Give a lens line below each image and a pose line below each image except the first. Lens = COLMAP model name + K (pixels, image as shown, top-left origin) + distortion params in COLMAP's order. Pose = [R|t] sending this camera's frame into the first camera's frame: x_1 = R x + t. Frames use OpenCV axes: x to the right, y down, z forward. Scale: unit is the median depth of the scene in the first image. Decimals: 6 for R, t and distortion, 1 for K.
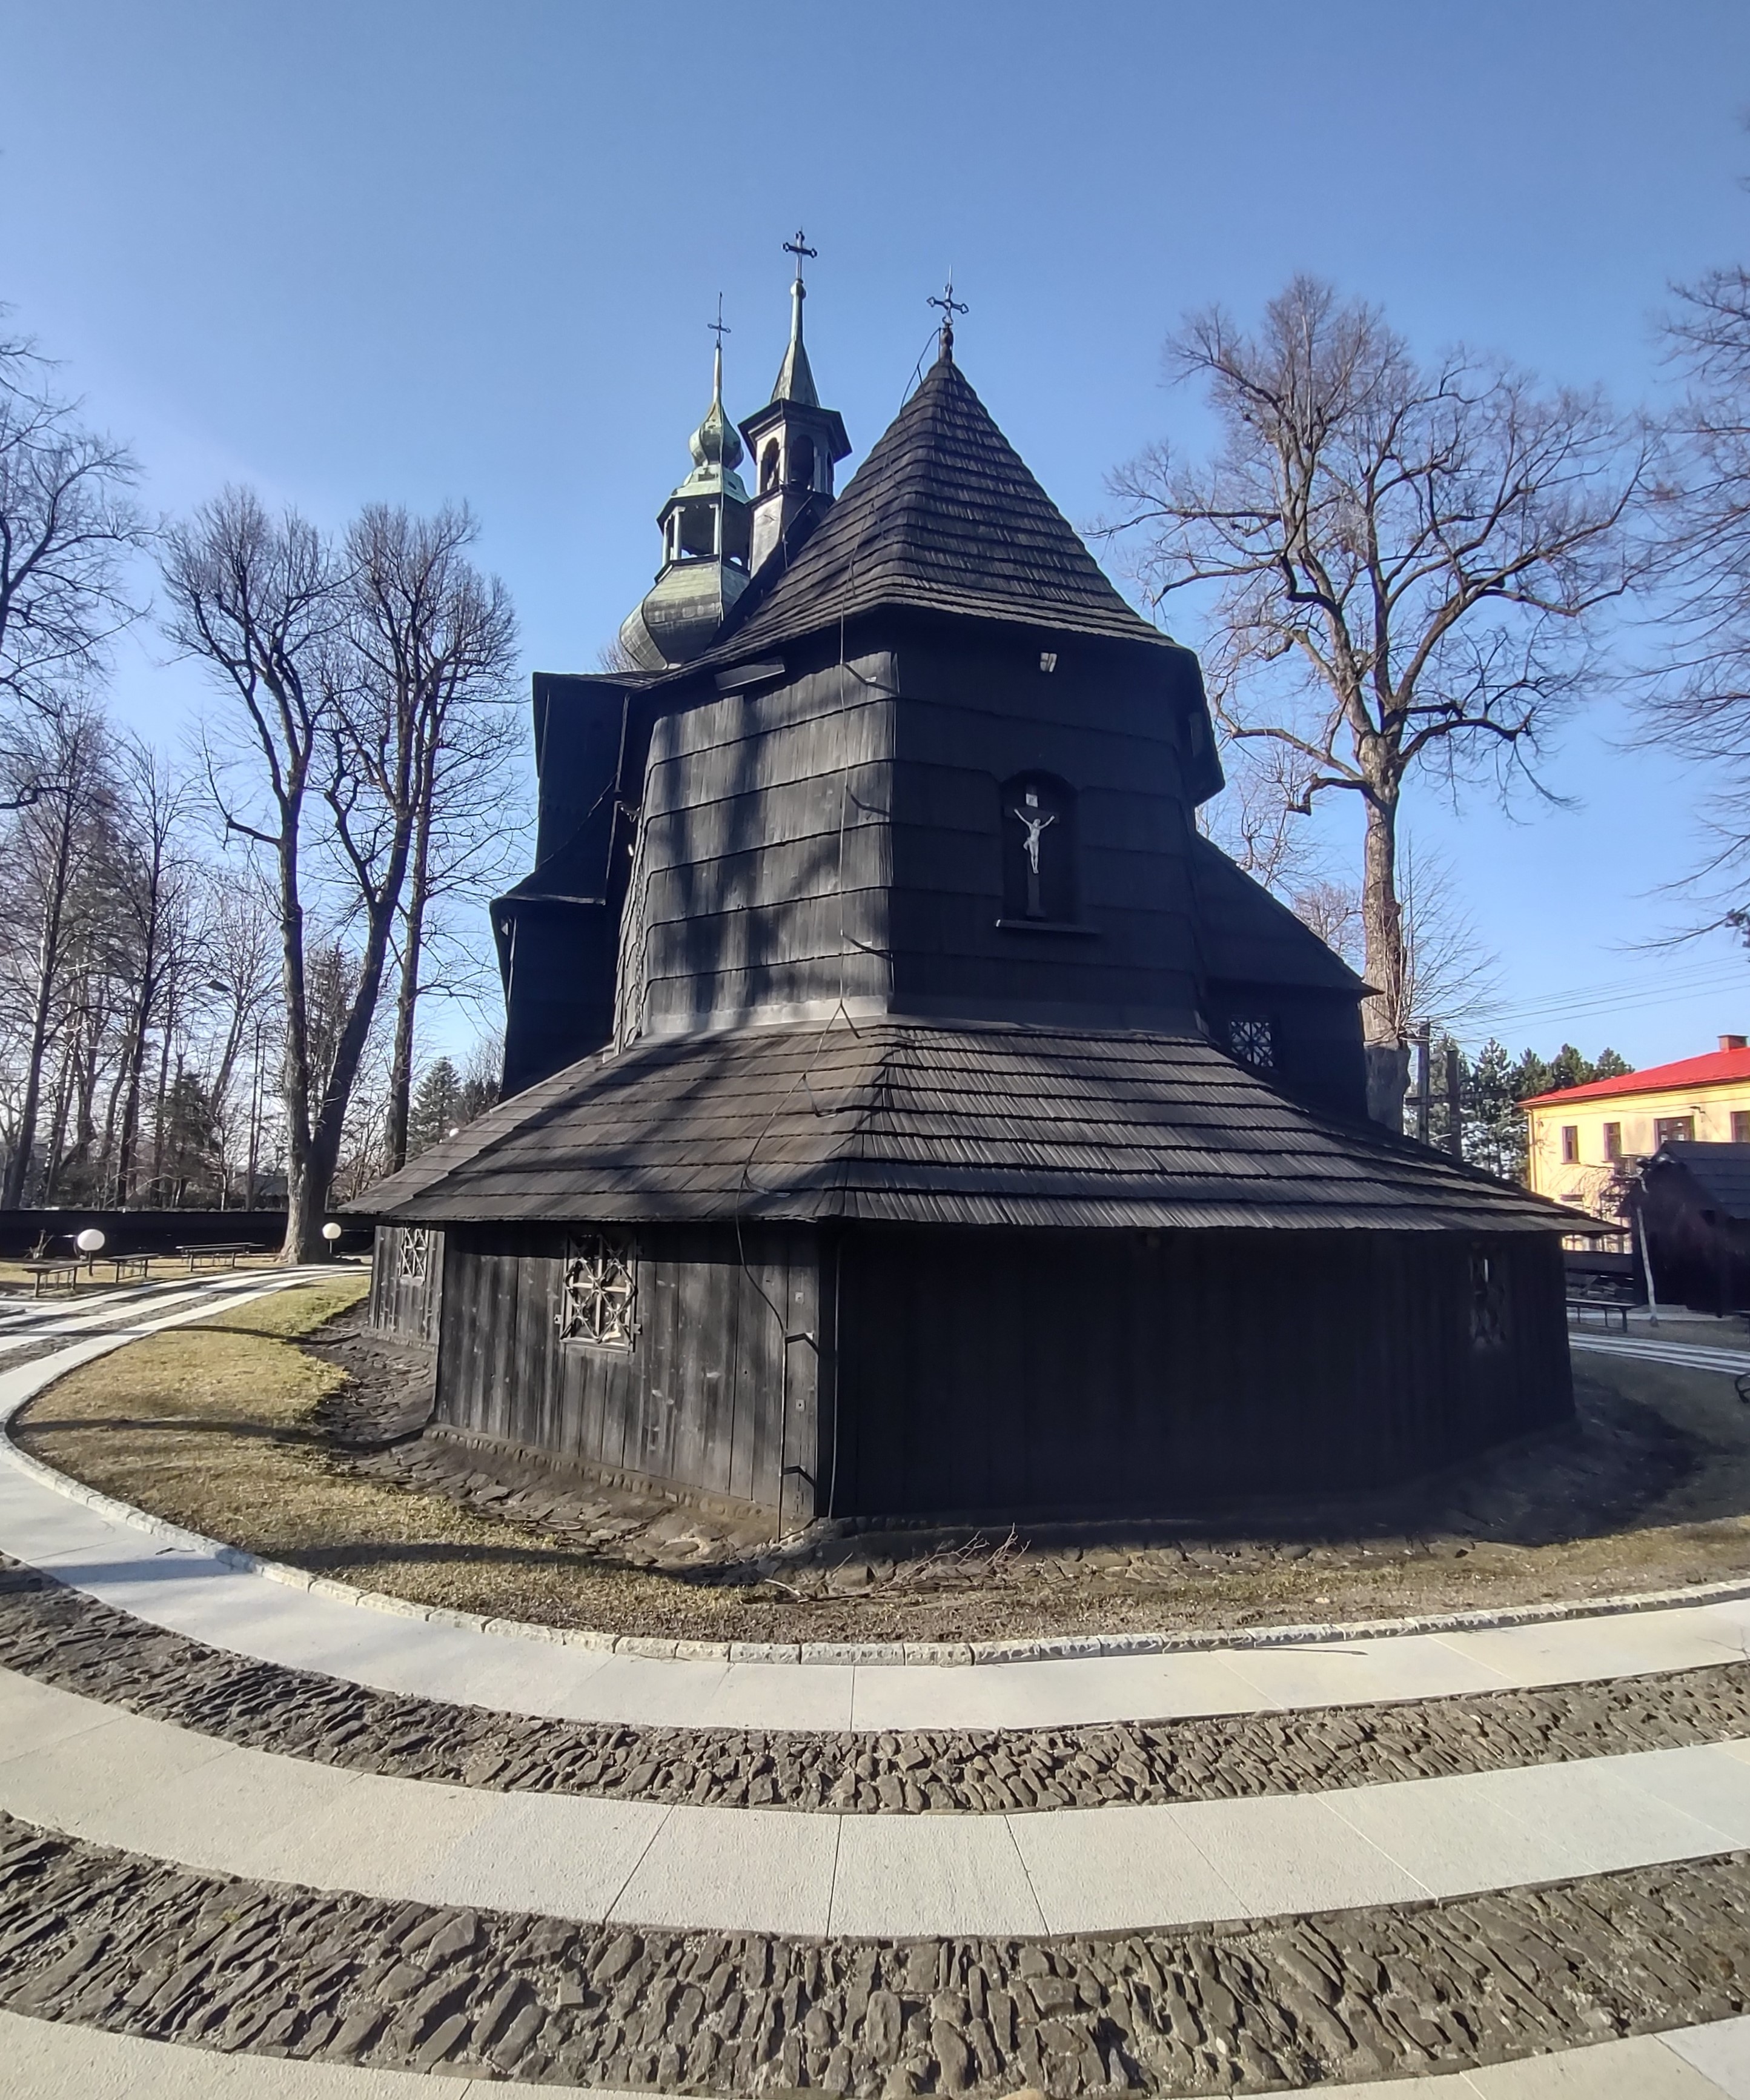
lens RADIAL K [[1105.4, 0, 872.1], [0, 1105.4, 1048.1], [0, 0, 1]] dist [0.000001, -0.000227]
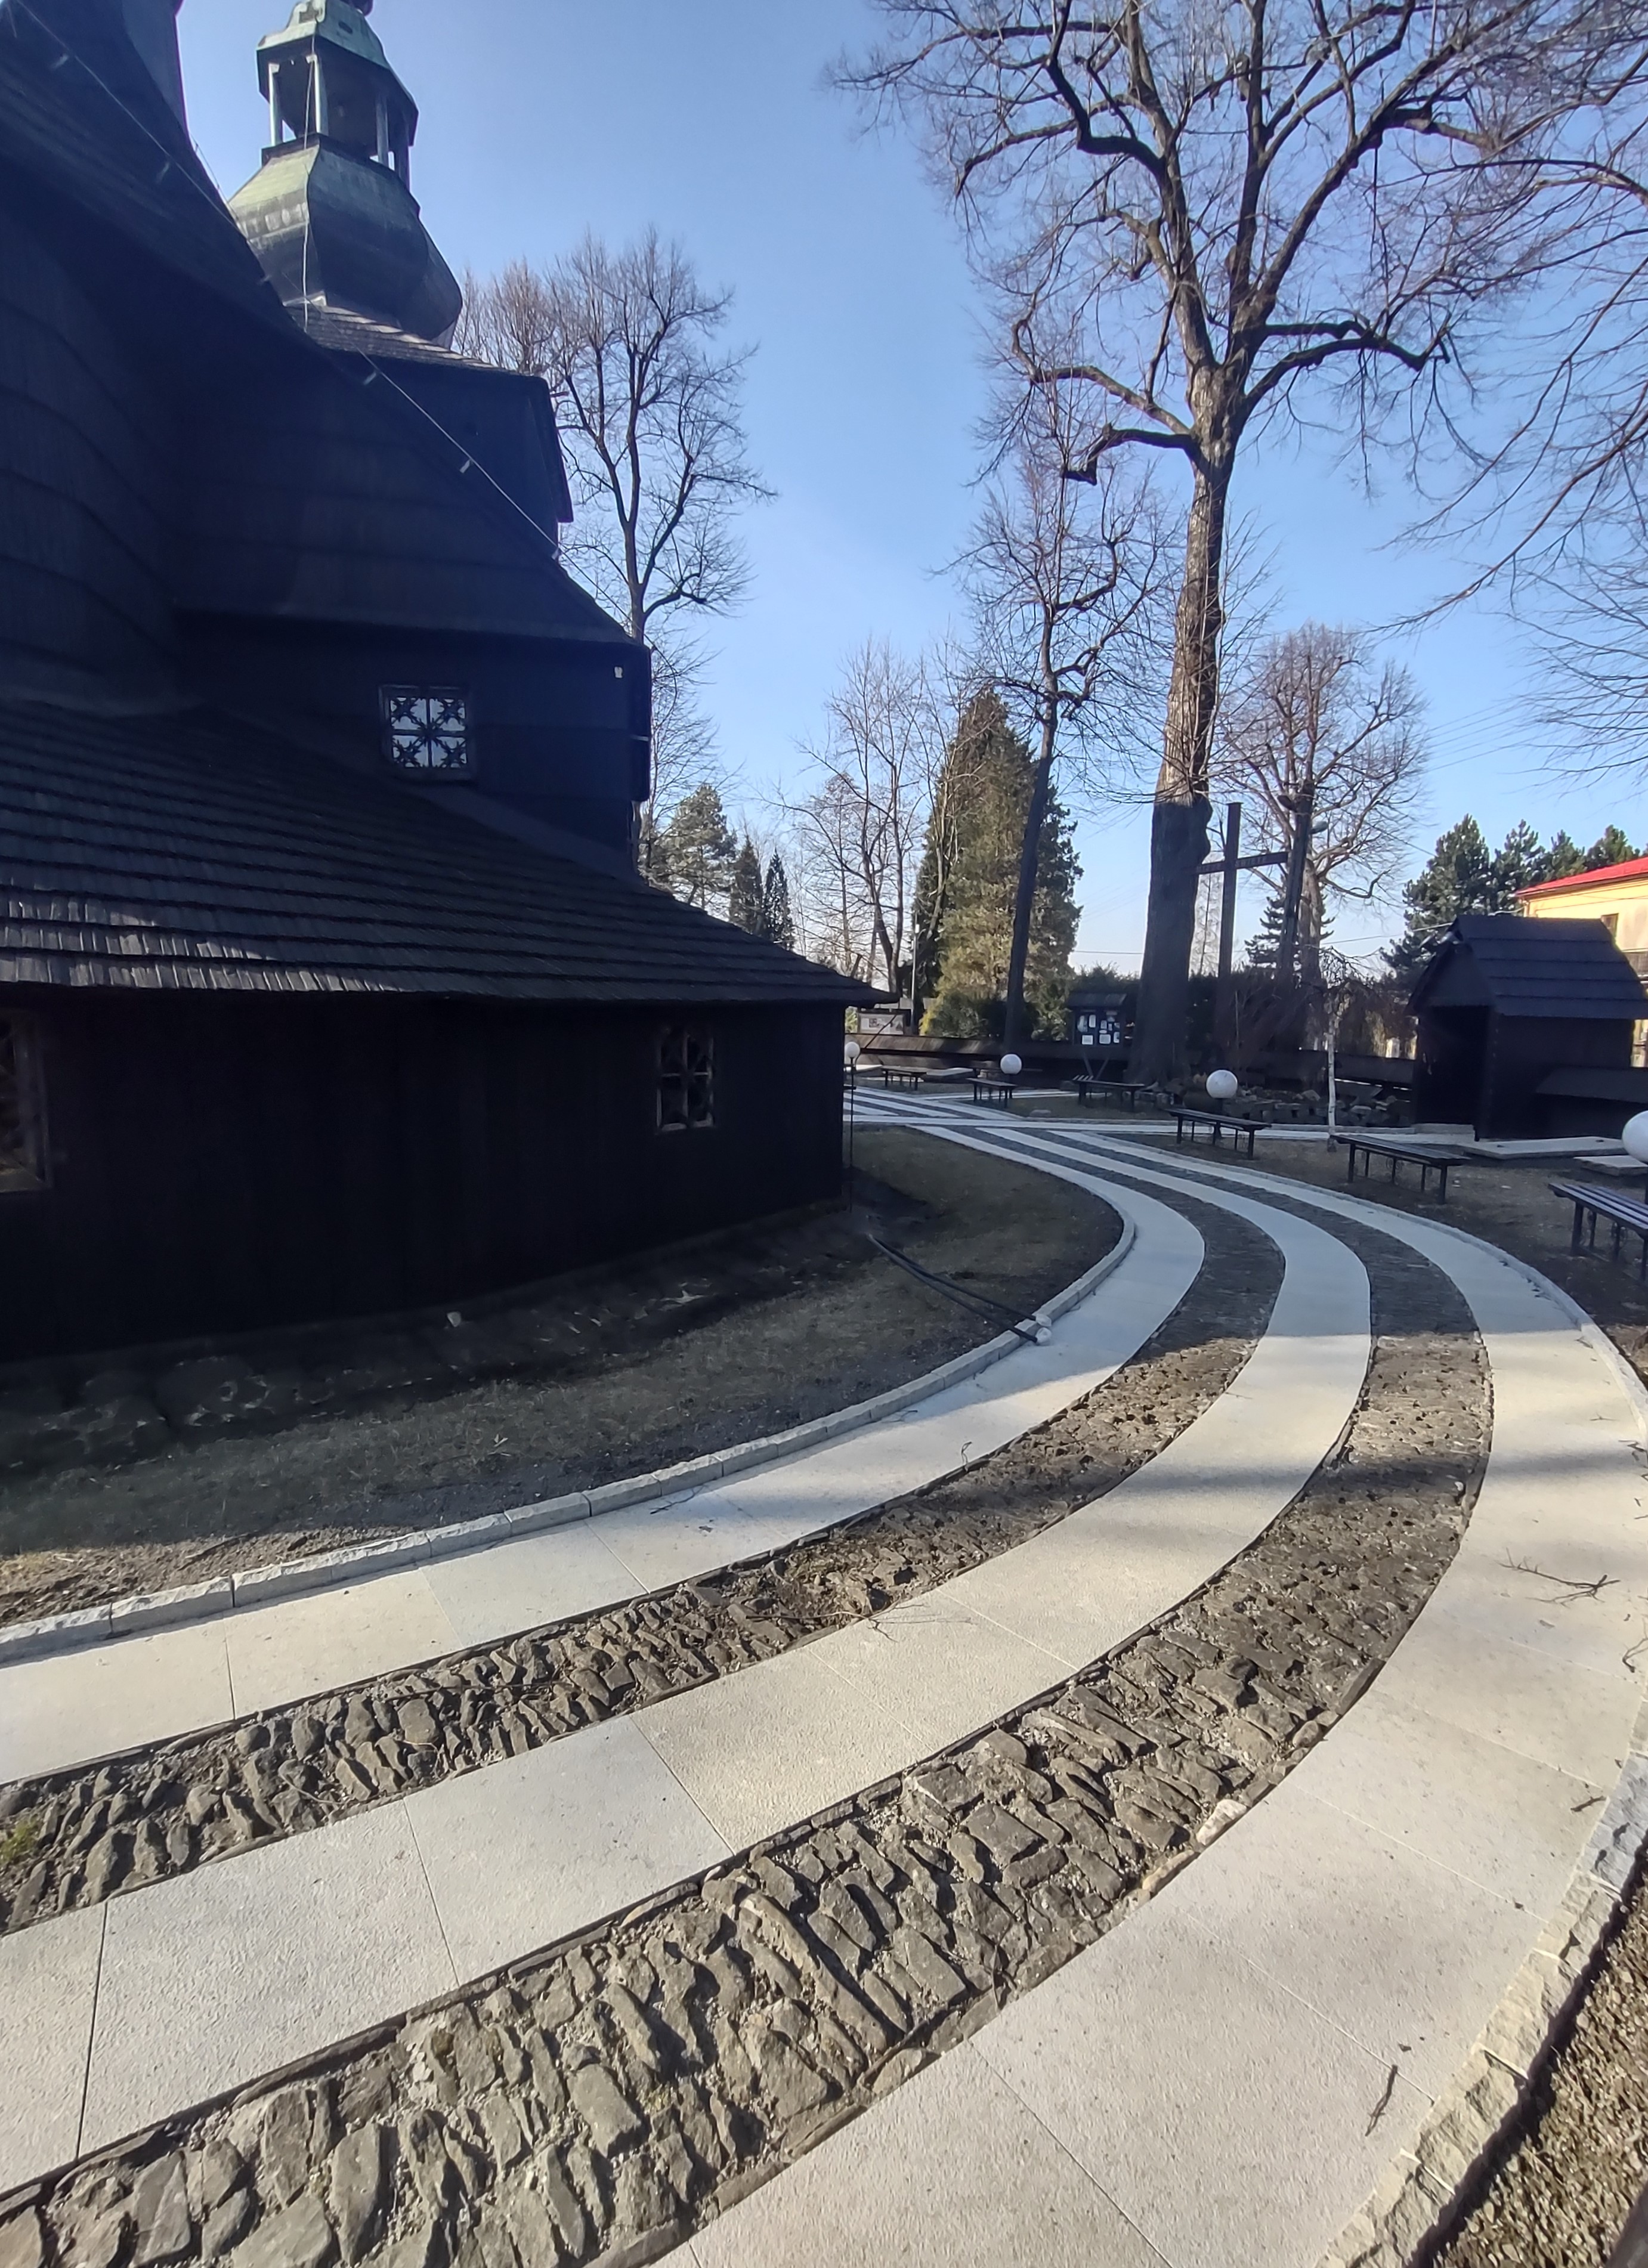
lens RADIAL K [[1114.9, 0, 824.1], [0, 1114.9, 1138.3], [0, 0, 1]] dist [-0.006912, -0.000299]
pose [[0.995974, 0.012354, -0.088793, 0.271175], [0.010244, 0.968290, 0.249617, 0.028577], [0.089061, -0.249522, 0.964265, 0.134592]]
